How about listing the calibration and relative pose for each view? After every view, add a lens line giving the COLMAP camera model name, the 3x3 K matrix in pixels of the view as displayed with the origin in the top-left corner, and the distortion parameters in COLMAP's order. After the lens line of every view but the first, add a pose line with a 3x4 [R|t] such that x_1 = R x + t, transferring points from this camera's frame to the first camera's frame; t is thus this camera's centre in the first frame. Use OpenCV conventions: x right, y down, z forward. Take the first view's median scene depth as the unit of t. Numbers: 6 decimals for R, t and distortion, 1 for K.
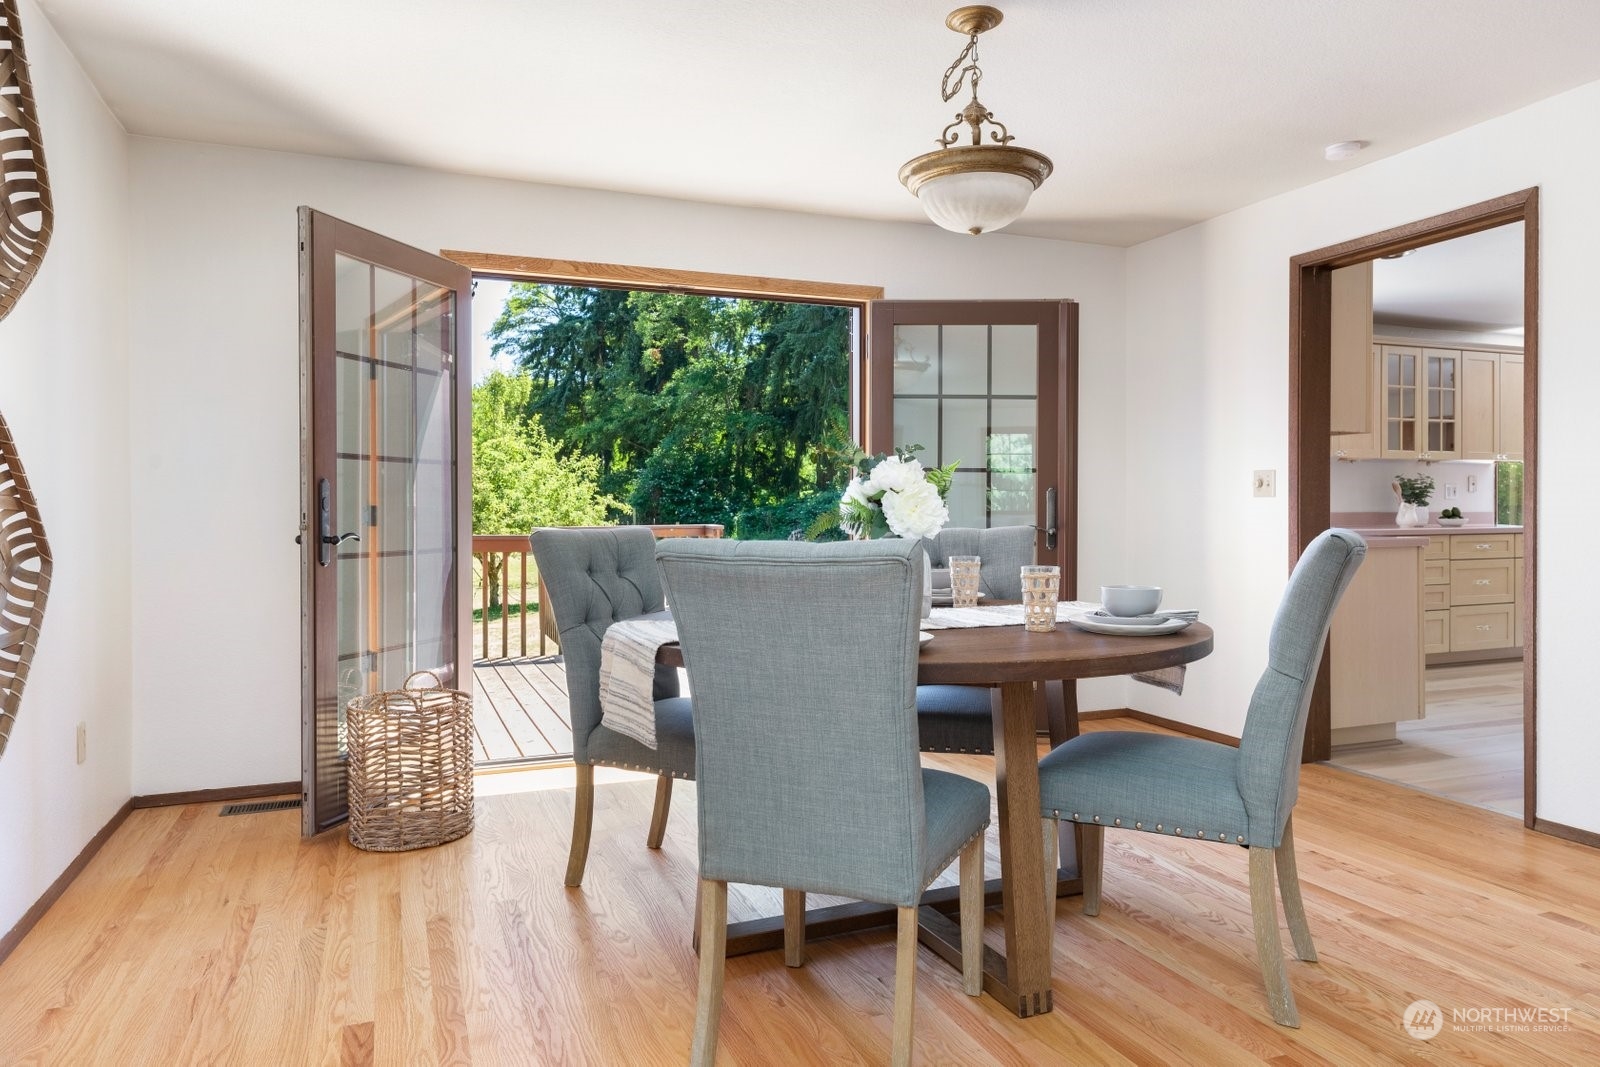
lens RADIAL K [[1028.9, 0, 802.8], [0, 1028.9, 514.3], [0, 0, 1]] dist [0.001485, 0.000519]
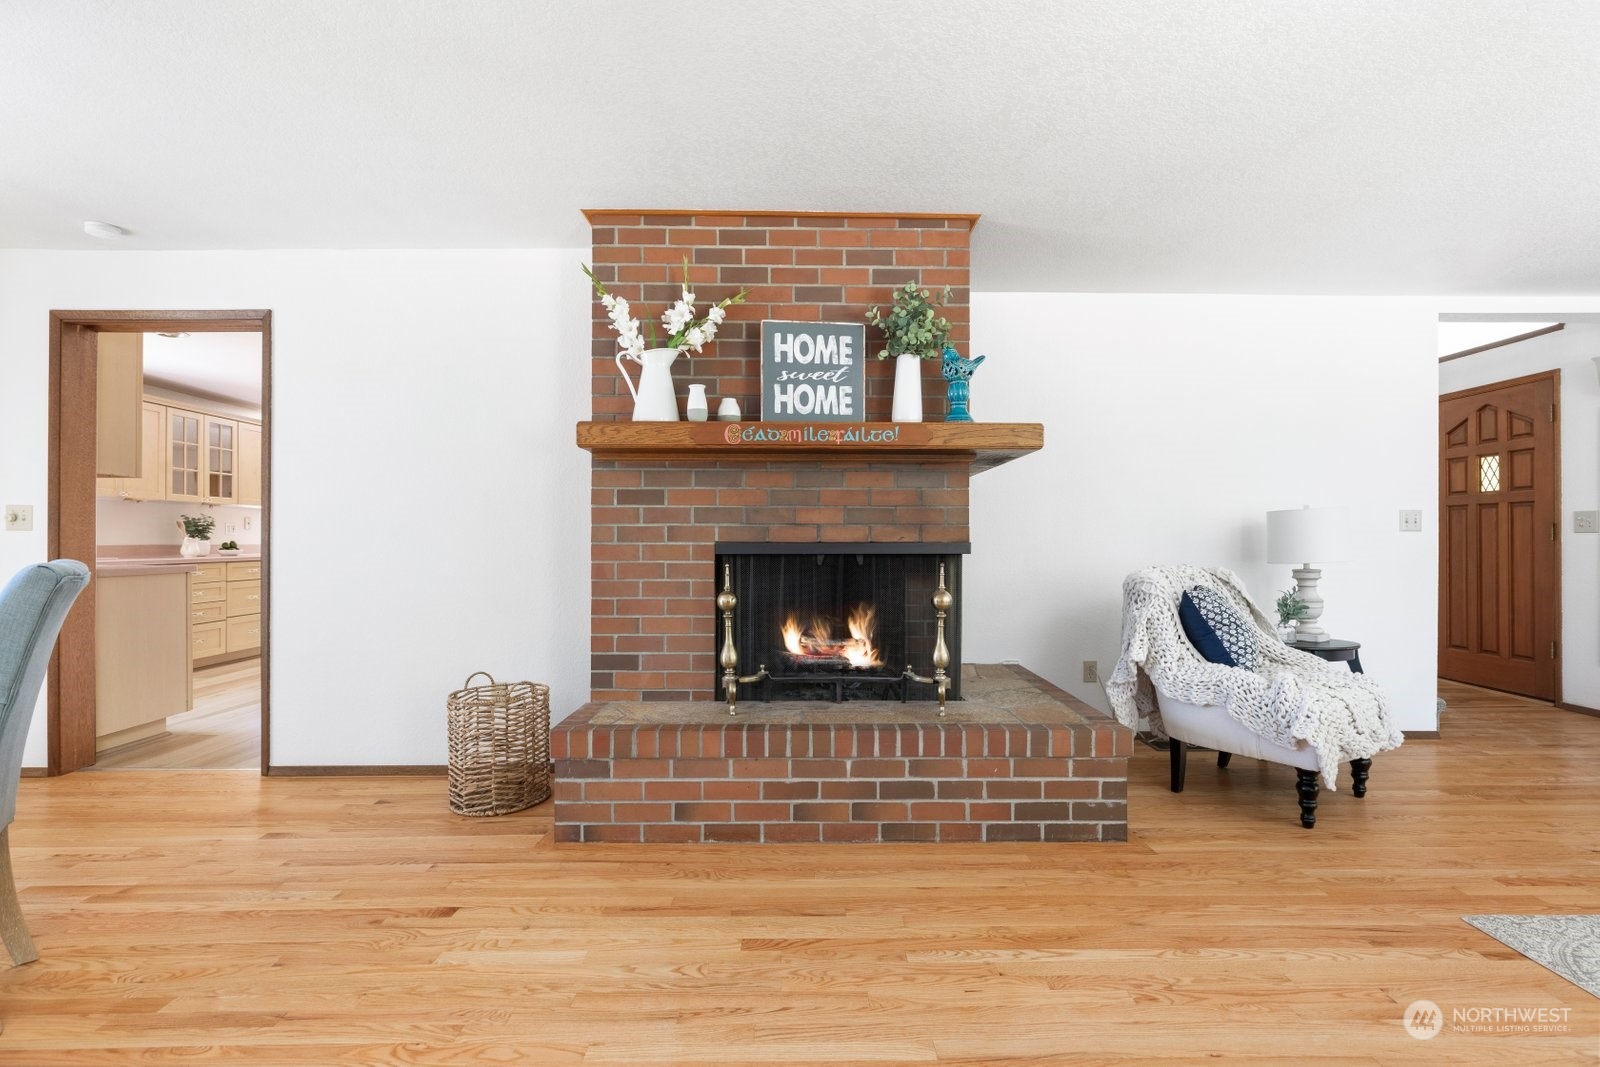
lens RADIAL K [[750.3, 0, 800.0], [0, 750.3, 533.5], [0, 0, 1]] dist [0.000609, 0.000105]
pose [[0.366879, 0.011024, 0.930203, 0.024376], [0.004632, 0.999896, -0.013677, 0.000152], [-0.930257, 0.009326, 0.366790, -0.019849]]
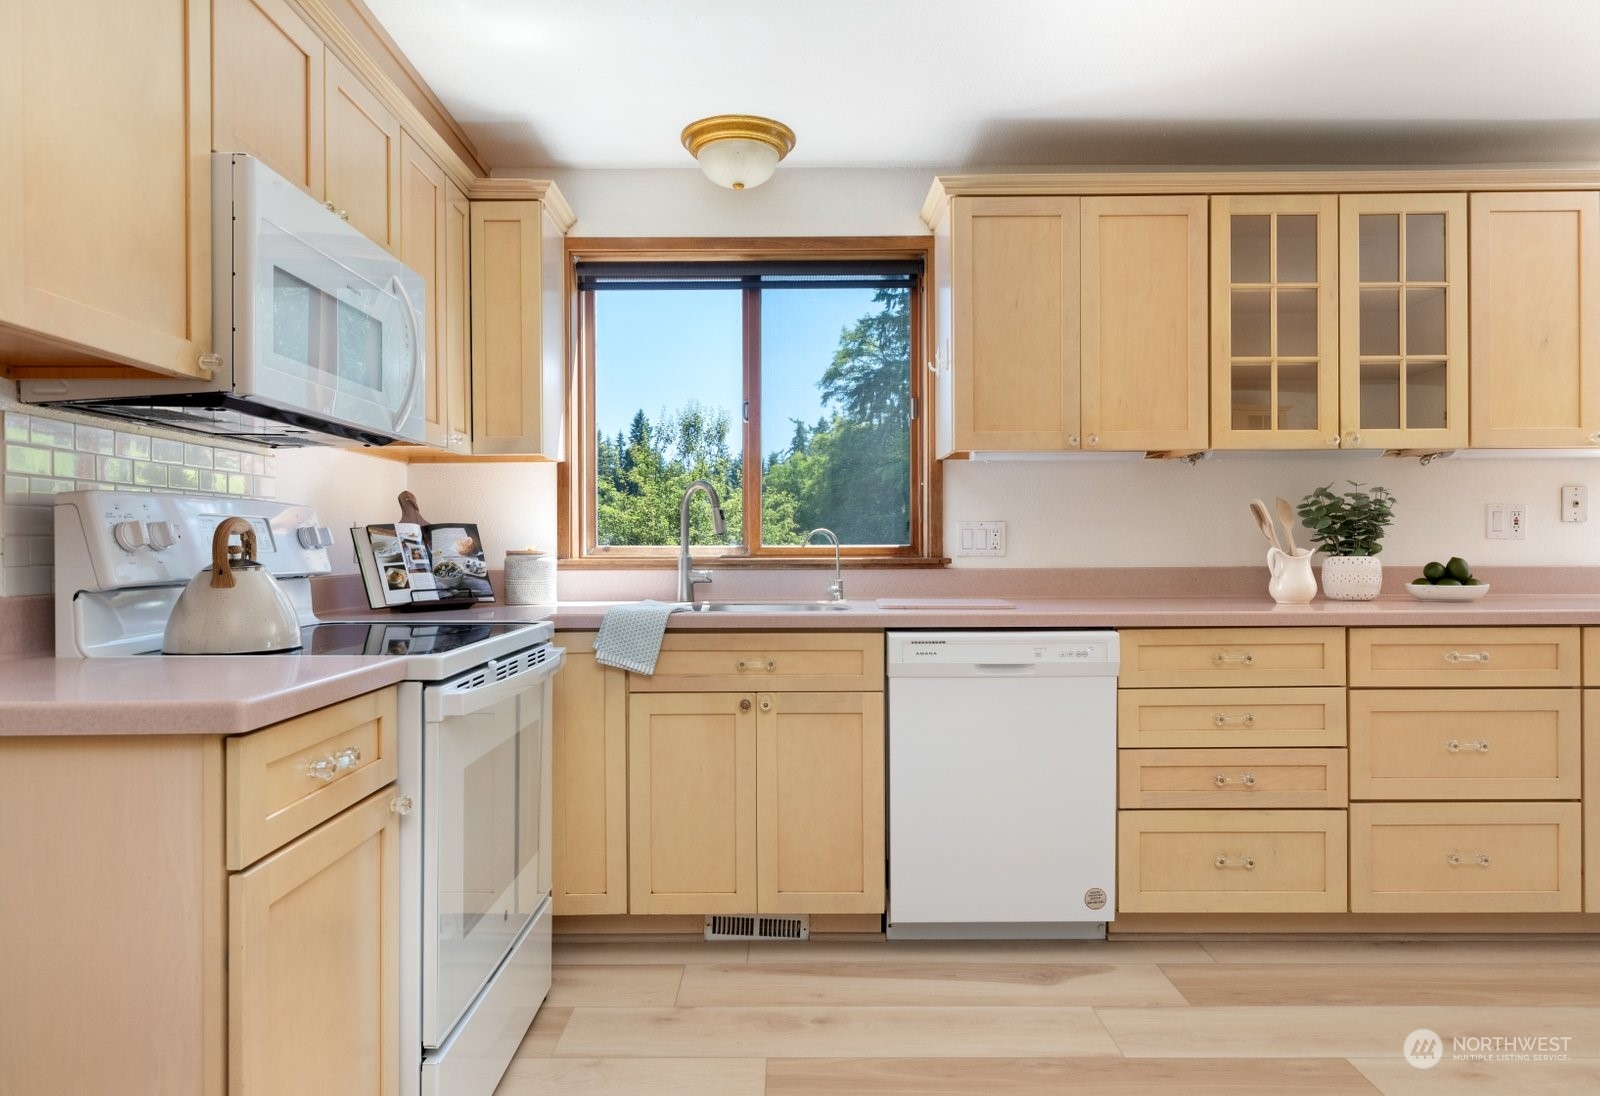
lens RADIAL K [[960.4, 0, 800.0], [0, 960.4, 548.0], [0, 0, 1]] dist [-0.001830, -0.000481]
pose [[0.926489, -0.002302, -0.376315, 0.823851], [0.002072, 0.999997, -0.001015, -0.017166], [0.376317, 0.000161, 0.926491, 0.813332]]
